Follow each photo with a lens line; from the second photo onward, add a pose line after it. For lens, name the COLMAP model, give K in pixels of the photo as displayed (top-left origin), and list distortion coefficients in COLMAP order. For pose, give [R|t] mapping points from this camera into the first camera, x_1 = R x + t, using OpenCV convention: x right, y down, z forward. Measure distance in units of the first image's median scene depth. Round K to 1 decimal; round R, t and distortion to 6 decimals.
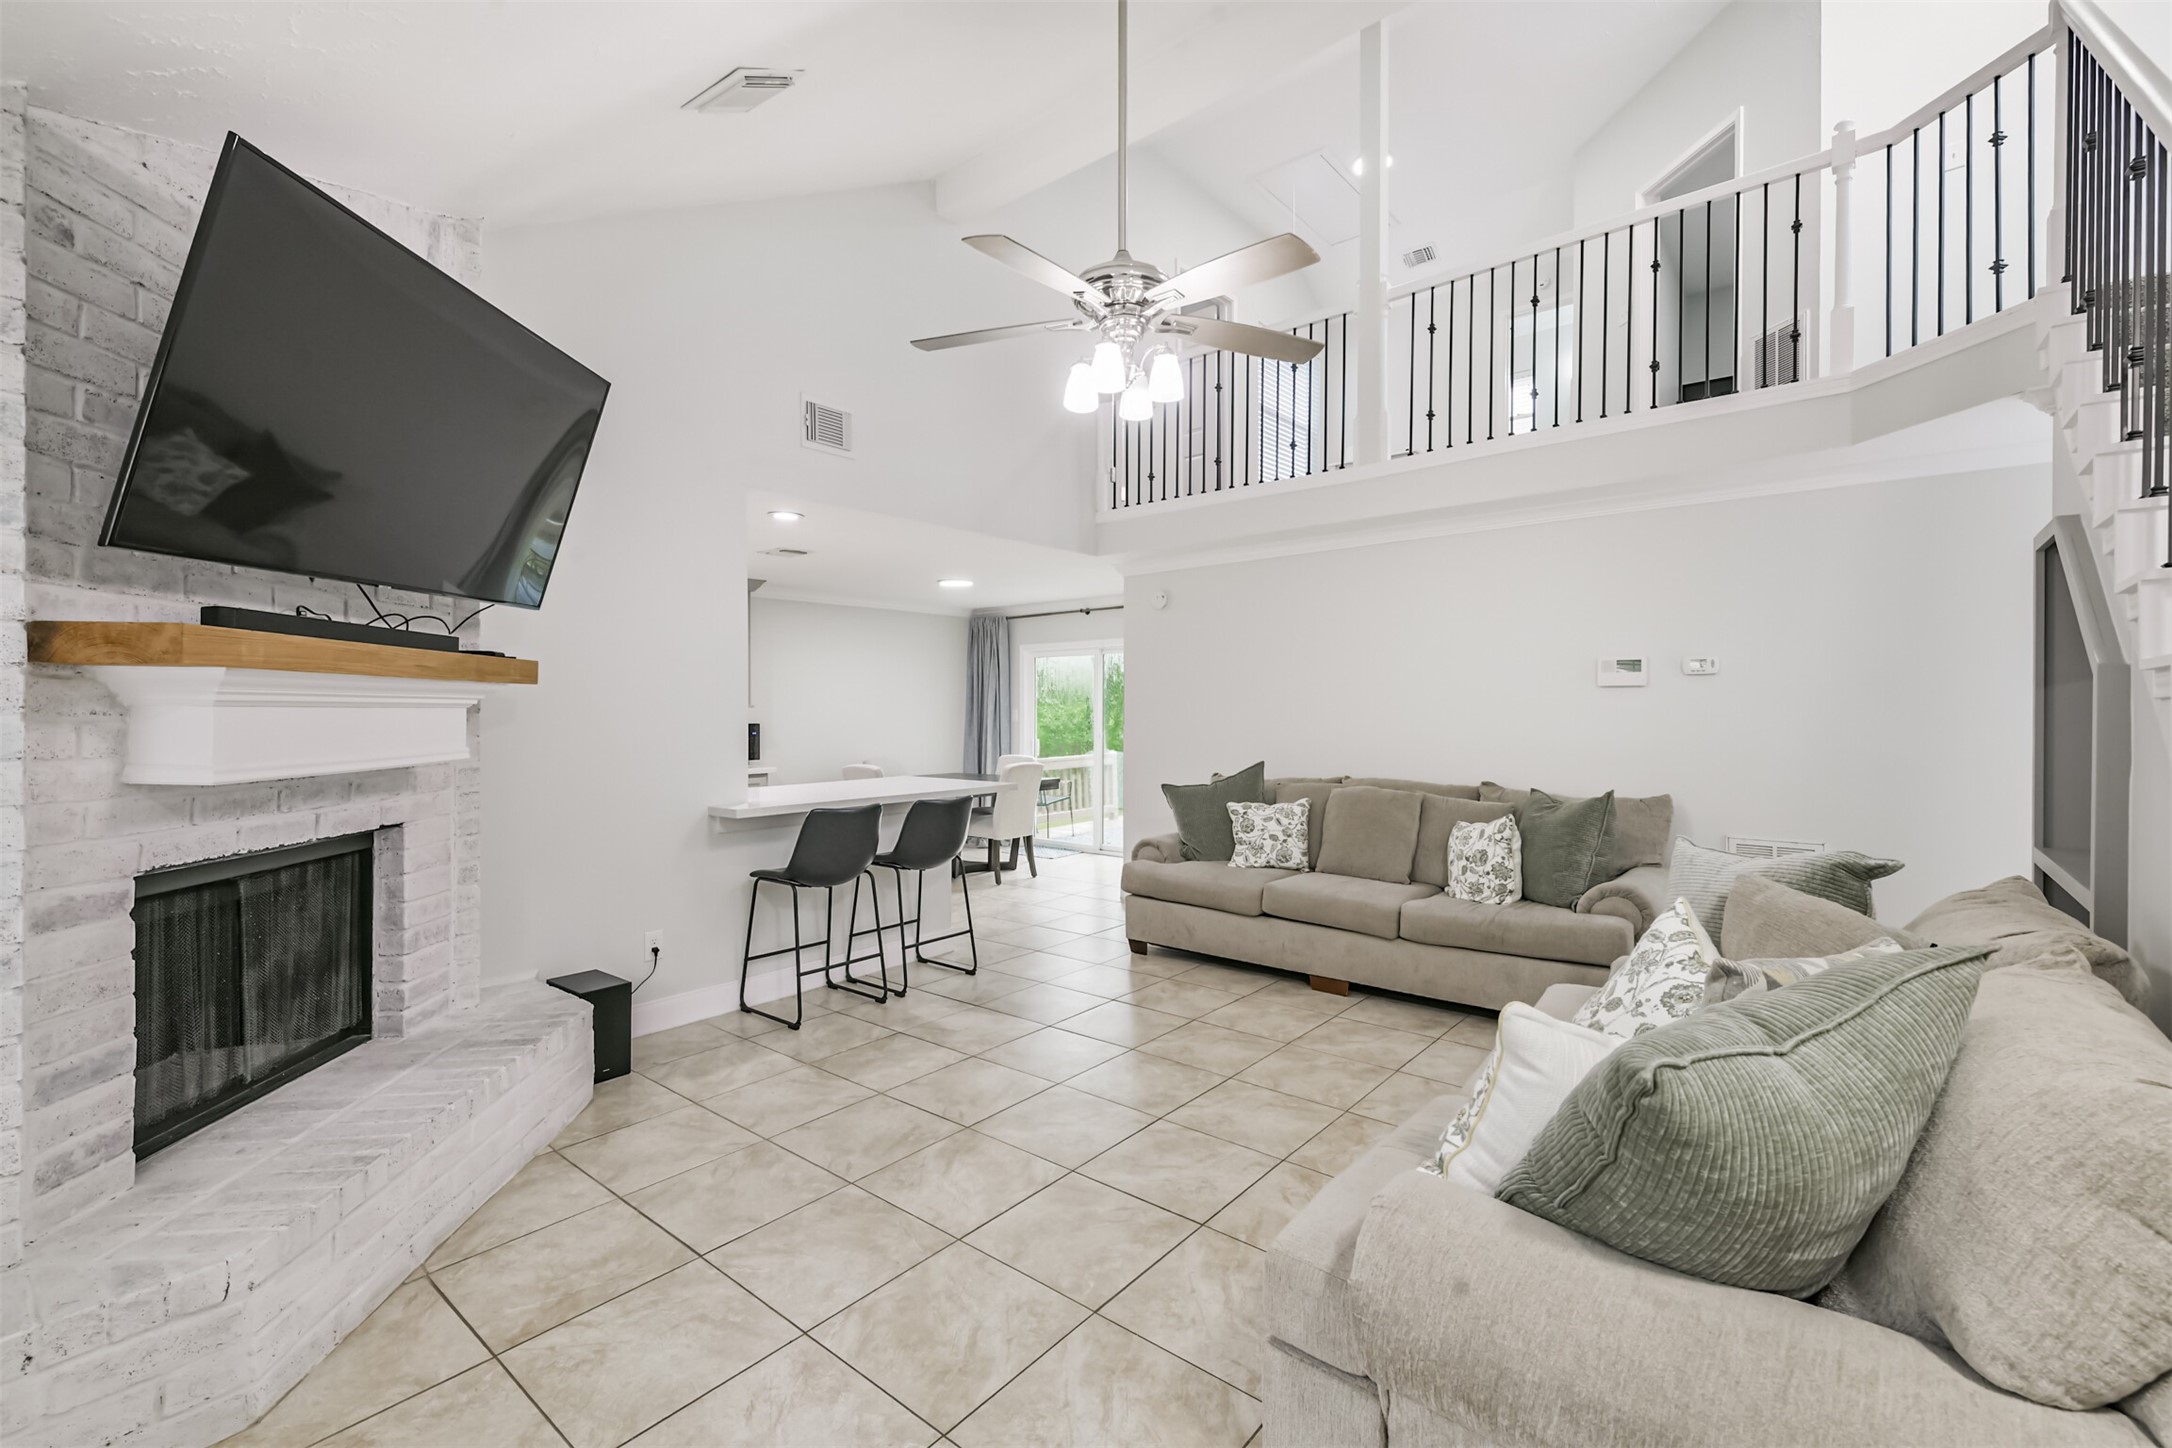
lens RADIAL K [[922.9, 0, 1082.1], [0, 922.9, 713.9], [0, 0, 1]] dist [0.020476, -0.007478]
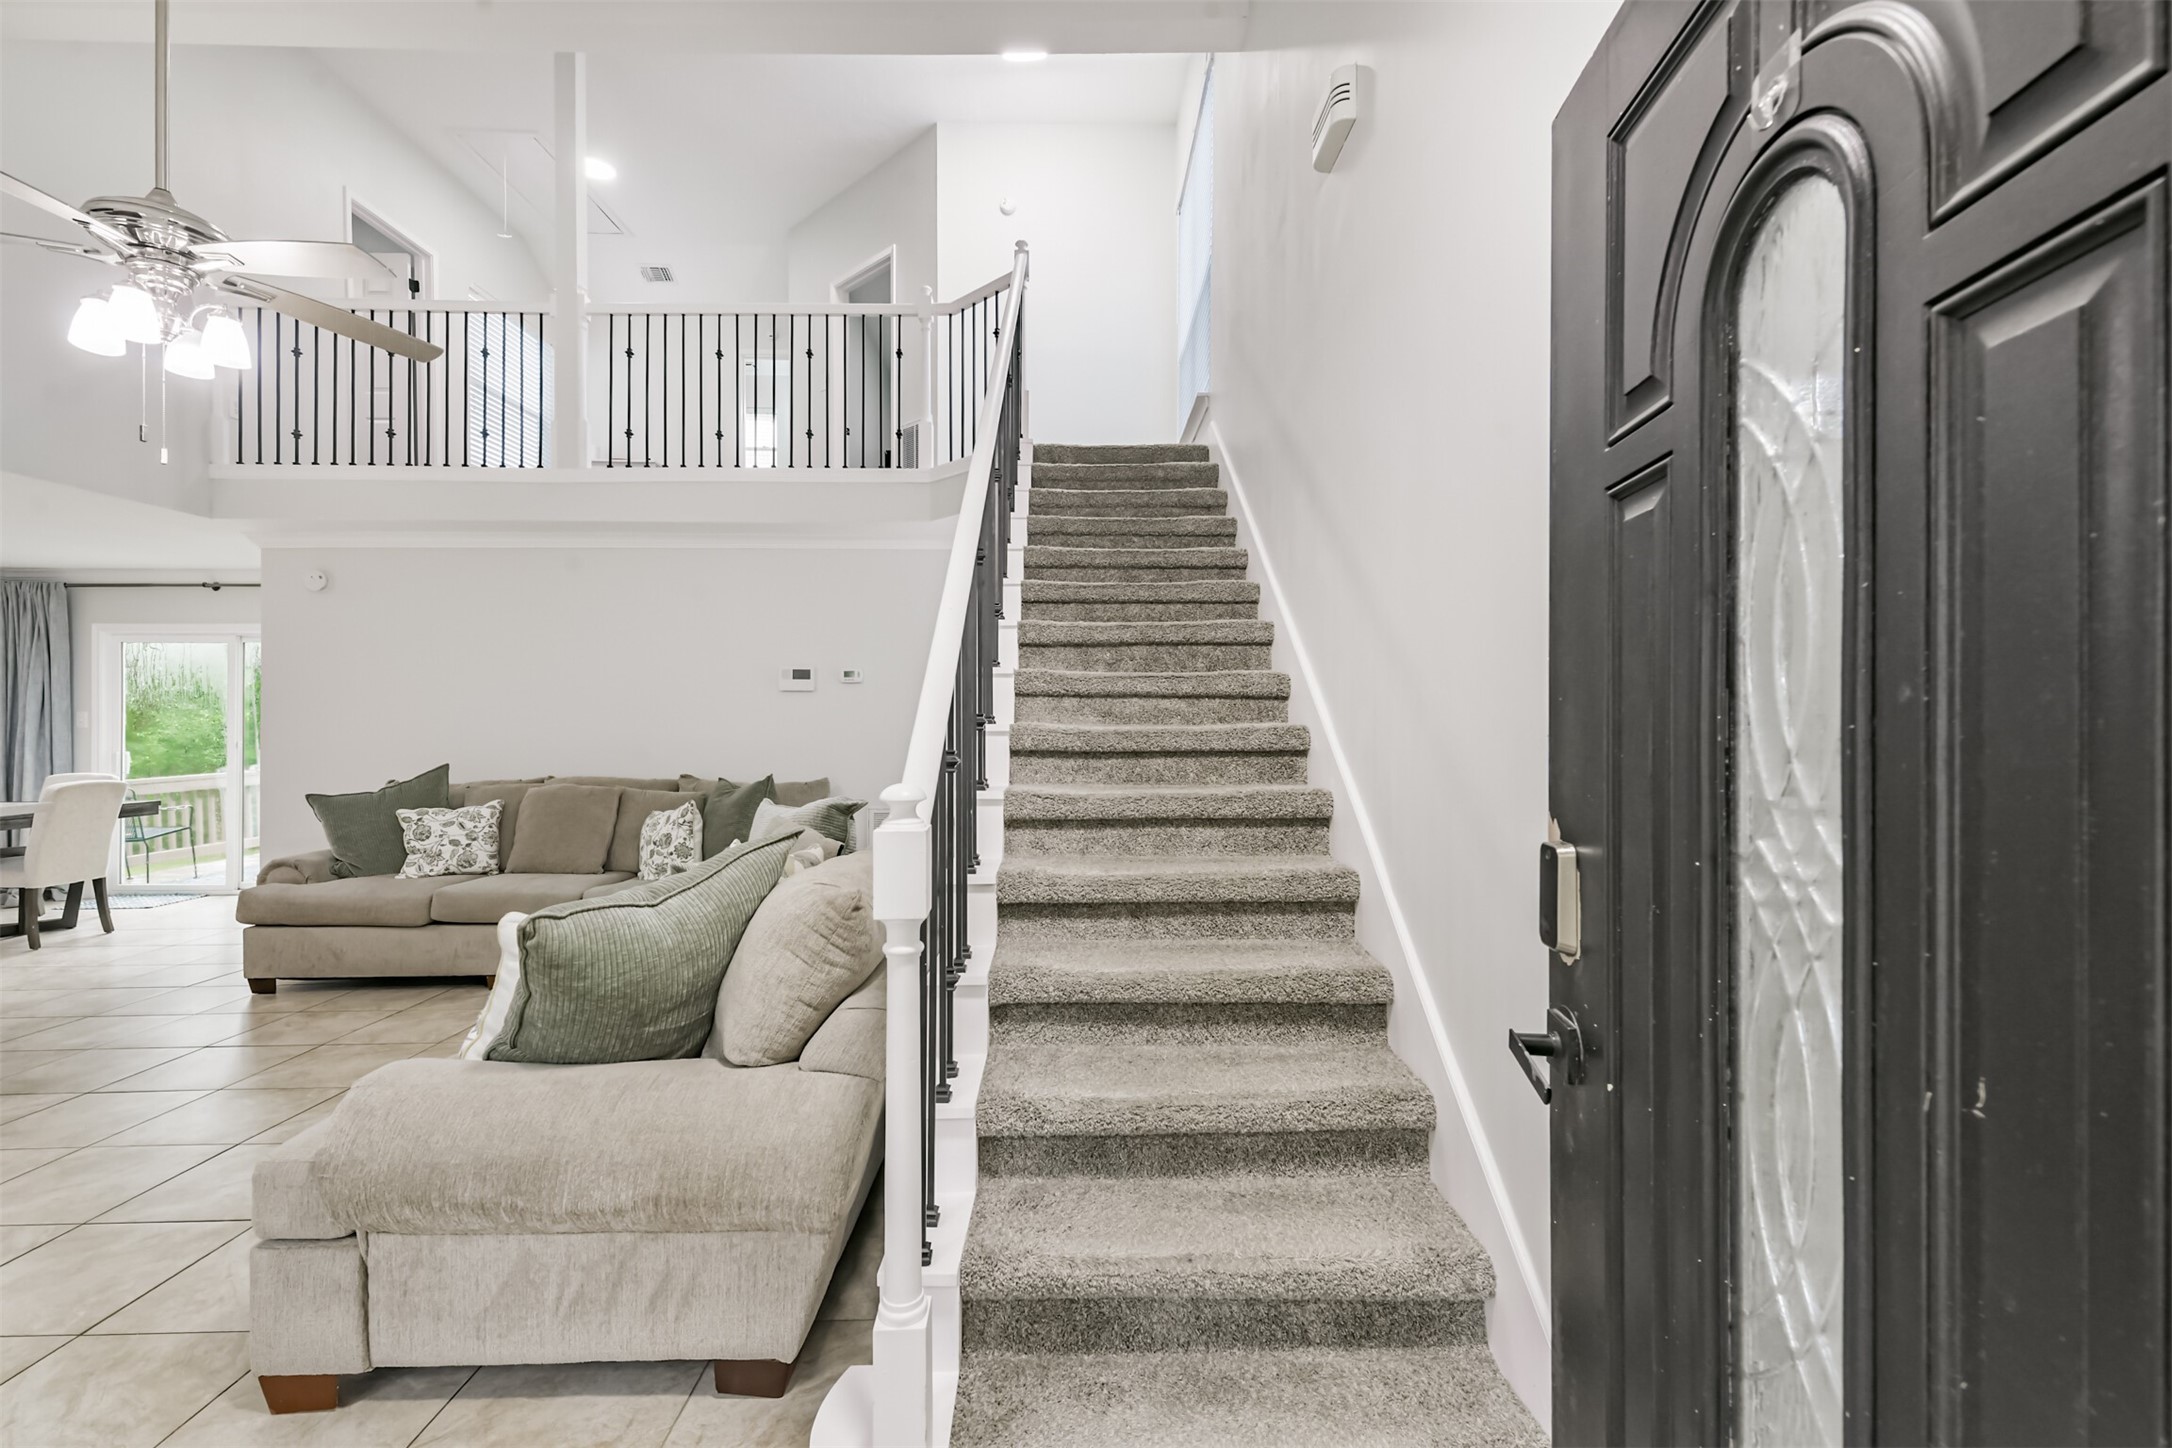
lens RADIAL K [[930.3, 0, 1088.0], [0, 930.3, 721.3], [0, 0, 1]] dist [0.020851, -0.006567]
pose [[0.751955, -0.000290, 0.659215, 0.069616], [0.003253, 0.999989, -0.003270, 0.016353], [-0.659207, 0.004604, 0.751947, -0.176213]]
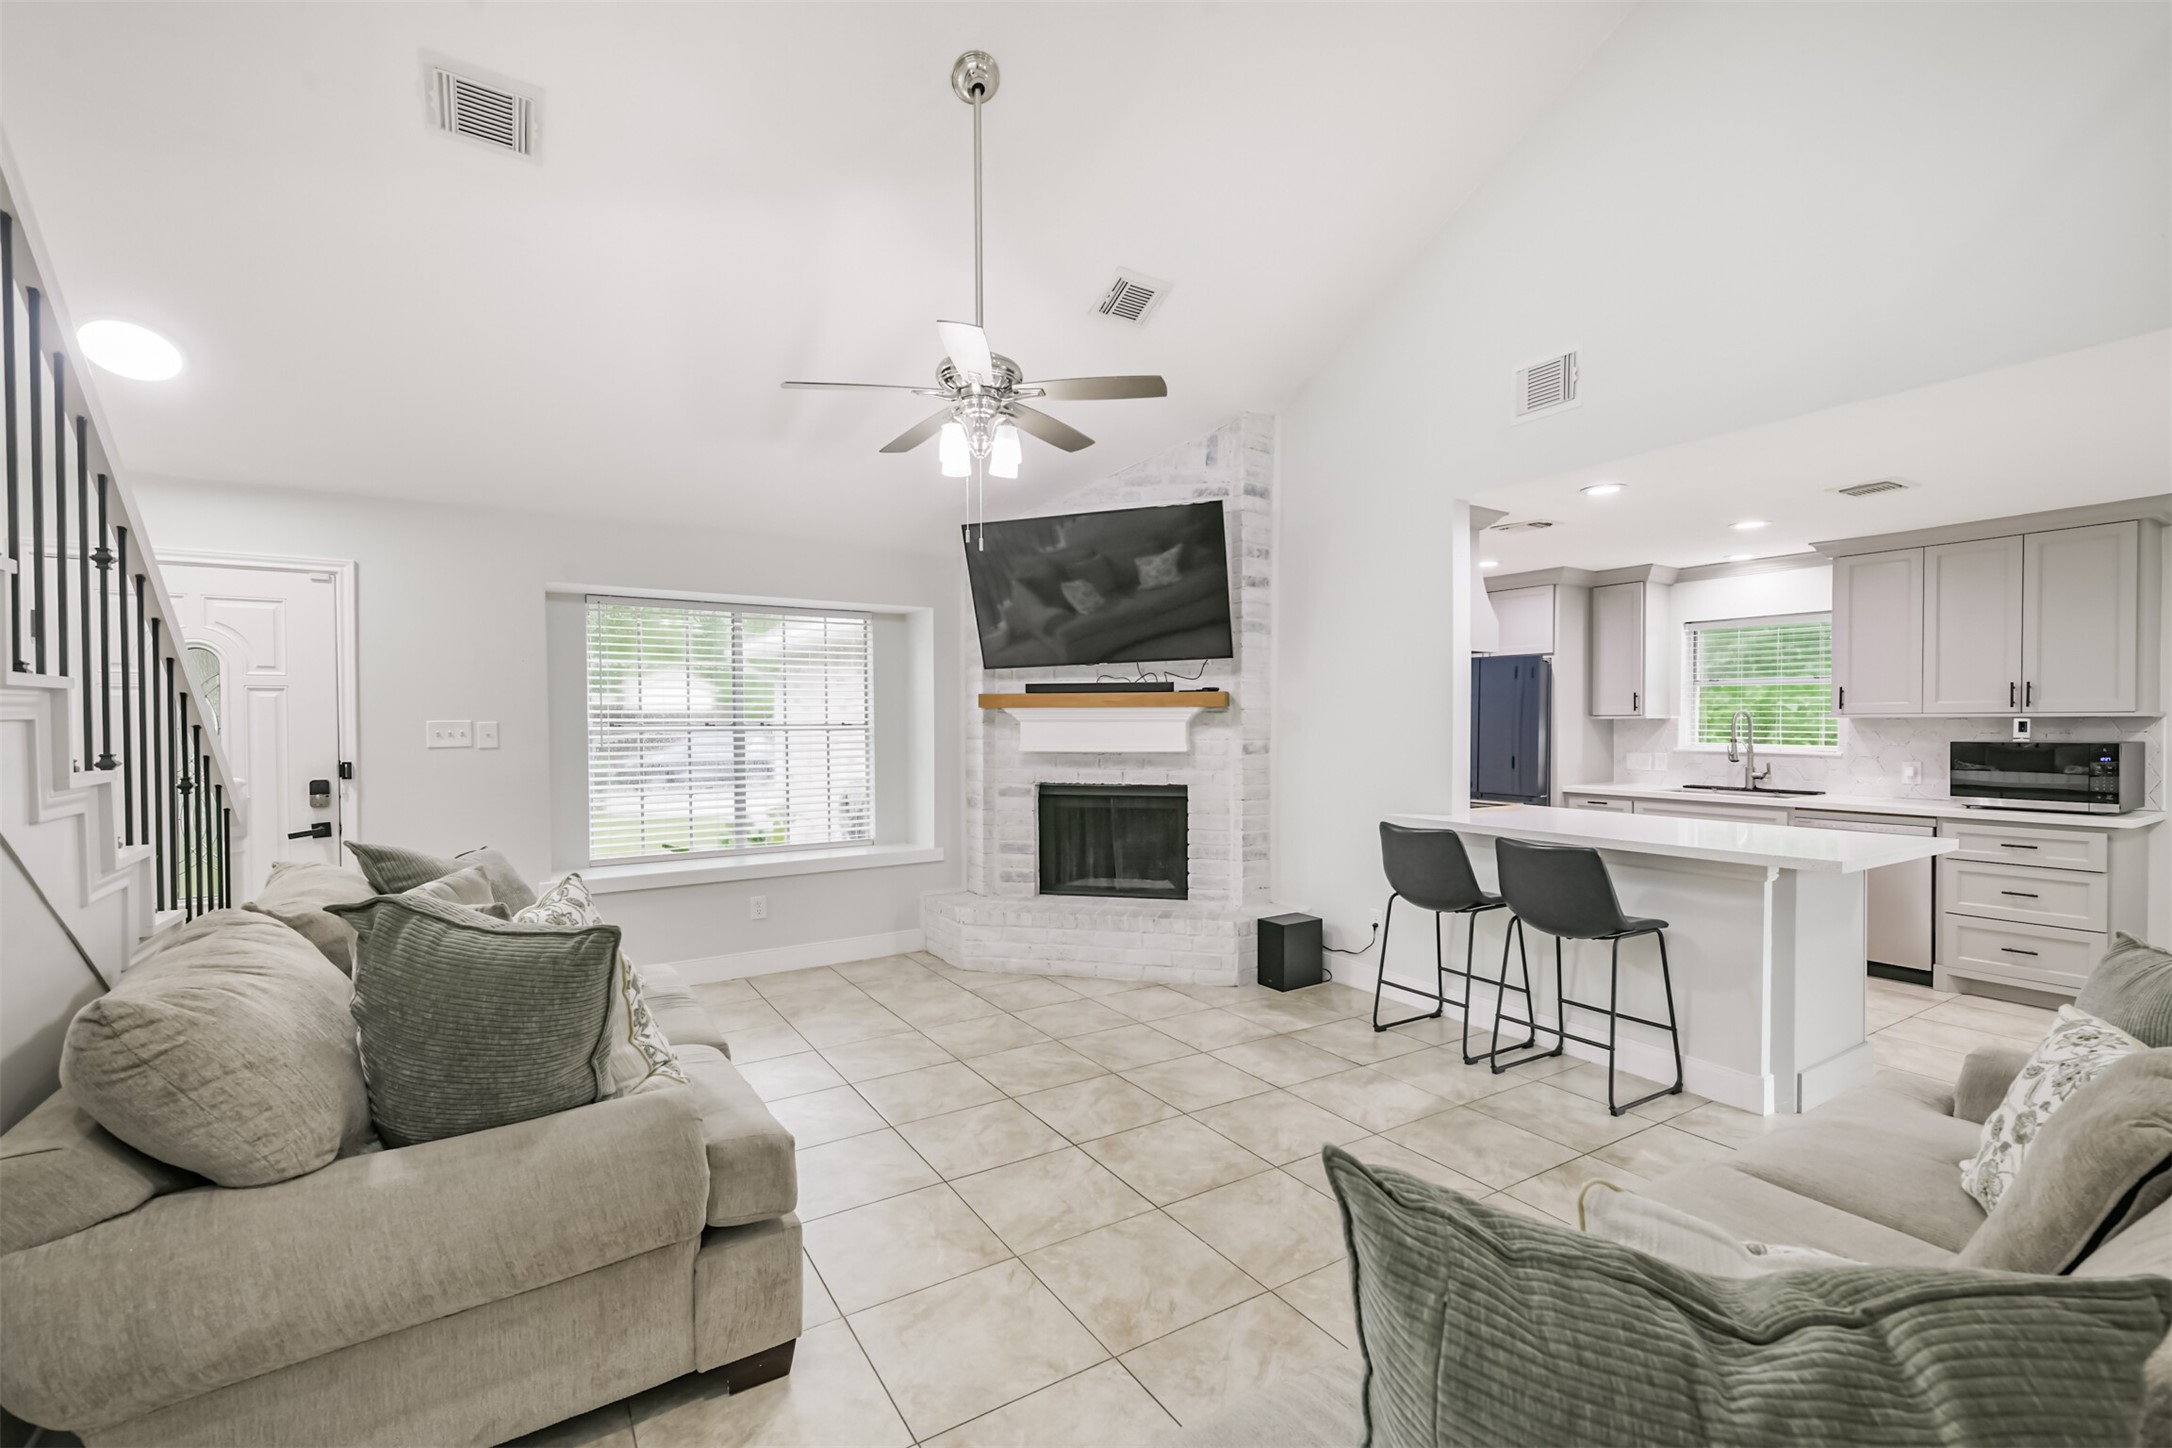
lens RADIAL K [[931.9, 0, 1089.8], [0, 931.9, 734.4], [0, 0, 1]] dist [0.023282, -0.010367]
pose [[-0.306790, 0.015689, -0.951648, 0.698205], [-0.001638, 0.999854, 0.017011, -0.008295], [0.951776, 0.006778, -0.306720, 0.908301]]
